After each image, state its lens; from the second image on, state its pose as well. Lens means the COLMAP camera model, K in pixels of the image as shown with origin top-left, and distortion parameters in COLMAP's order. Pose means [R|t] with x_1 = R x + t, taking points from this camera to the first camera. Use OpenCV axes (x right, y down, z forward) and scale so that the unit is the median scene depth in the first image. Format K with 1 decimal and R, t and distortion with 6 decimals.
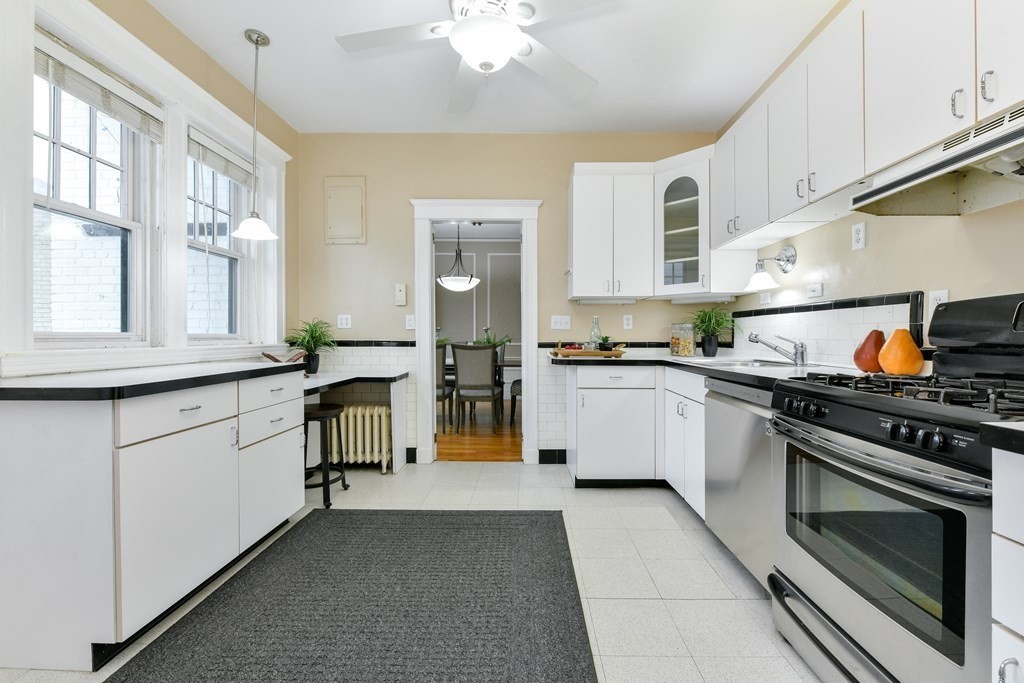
lens RADIAL K [[410.5, 0, 518.0], [0, 410.5, 341.0], [0, 0, 1]] dist [-0.001856, -0.000802]
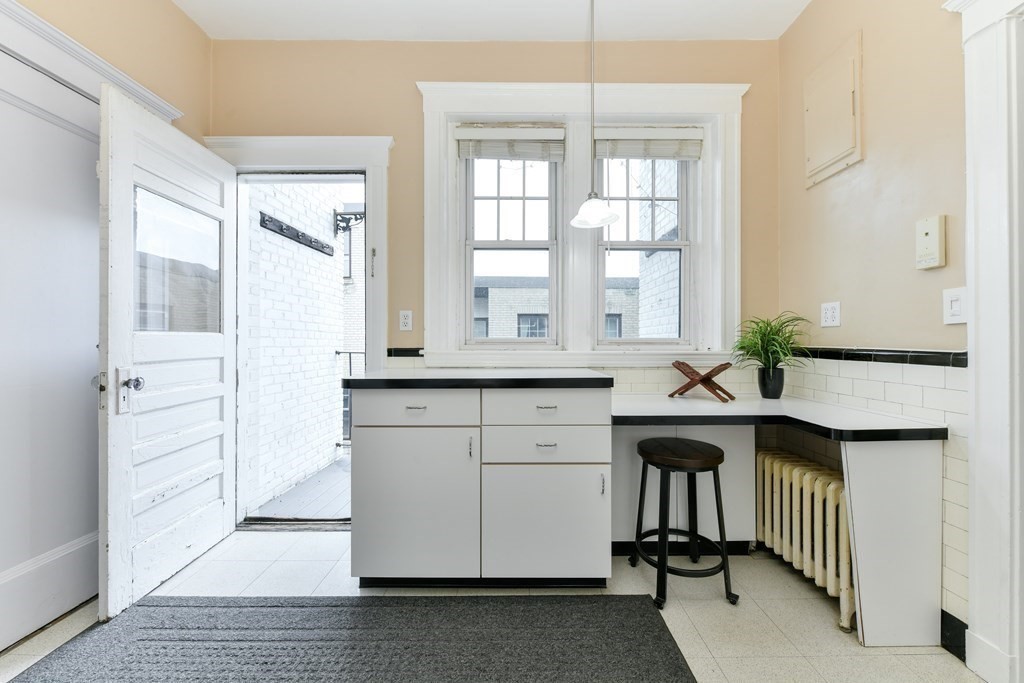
lens RADIAL K [[410.5, 0, 510.2], [0, 410.5, 342.2], [0, 0, 1]] dist [-0.001856, -0.000802]
pose [[0.026459, 0.002878, -0.999646, 0.162712], [-0.010986, 0.999936, 0.002588, -0.007471], [0.999590, 0.010914, 0.026489, 0.692611]]
